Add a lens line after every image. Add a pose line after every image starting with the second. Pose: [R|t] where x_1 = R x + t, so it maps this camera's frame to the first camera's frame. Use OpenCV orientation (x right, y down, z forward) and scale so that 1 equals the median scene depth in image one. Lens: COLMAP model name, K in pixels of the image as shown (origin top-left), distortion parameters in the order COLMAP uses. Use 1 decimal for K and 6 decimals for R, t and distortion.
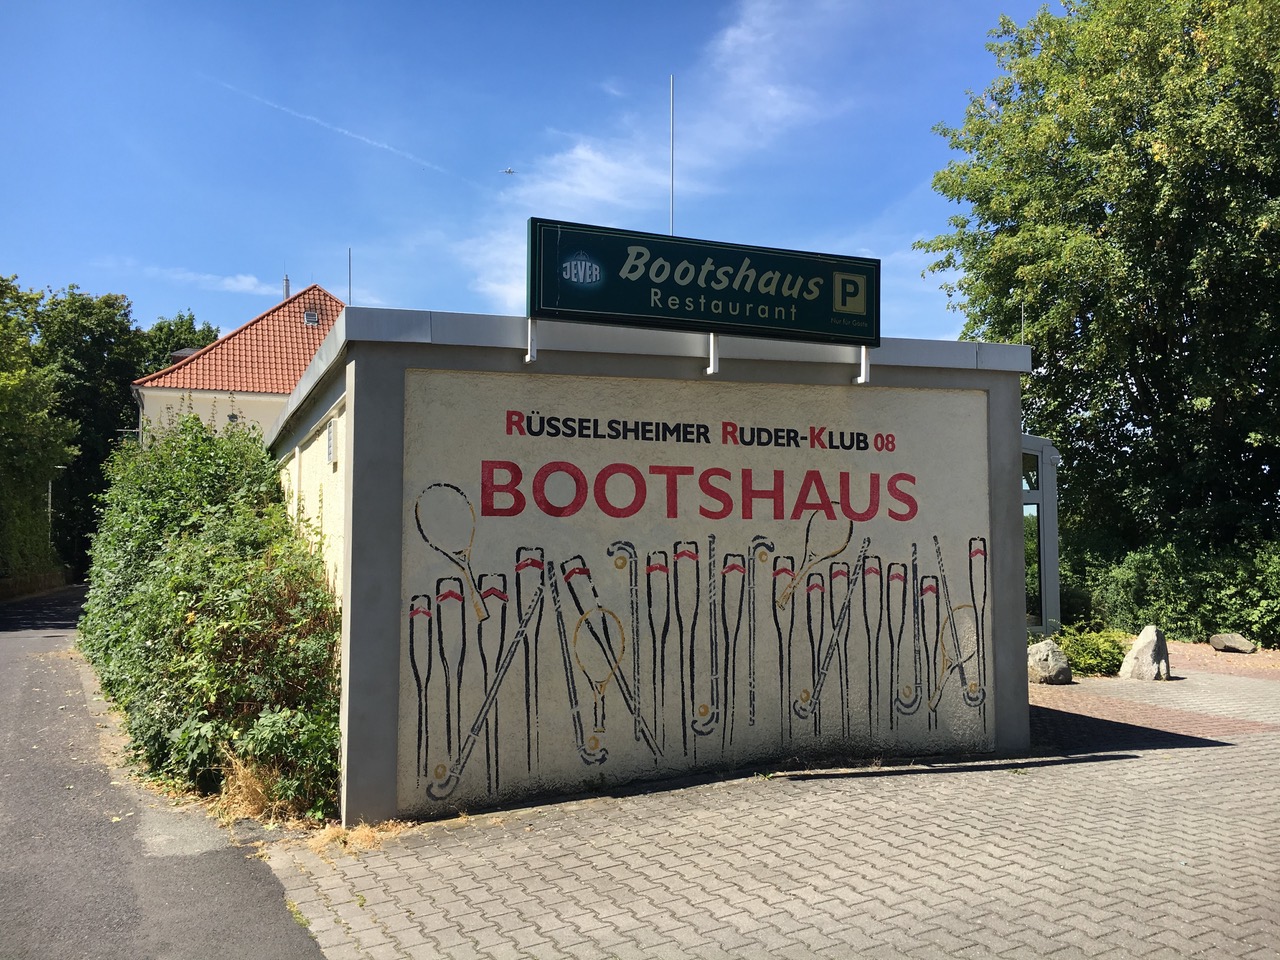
lens RADIAL K [[1115.0, 0, 669.3], [0, 1115.0, 468.8], [0, 0, 1]] dist [0.078735, -0.107027]
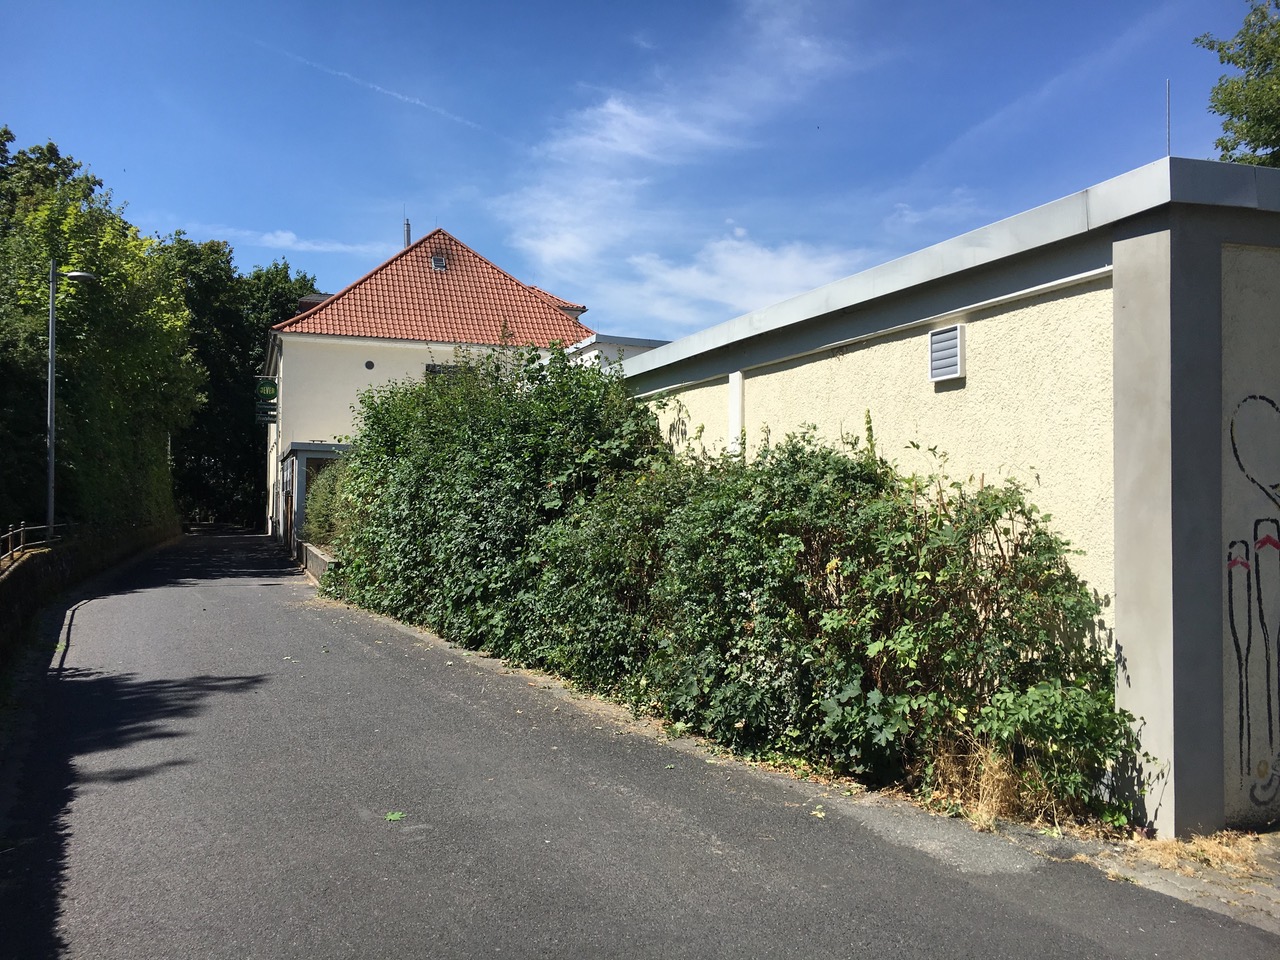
lens RADIAL K [[1115.0, 0, 648.5], [0, 1115.0, 468.3], [0, 0, 1]] dist [0.078735, -0.107027]
pose [[0.999098, 0.008850, -0.041521, -0.093863], [-0.007322, 0.999296, 0.036803, 0.006039], [0.041818, -0.036466, 0.998460, 0.034134]]
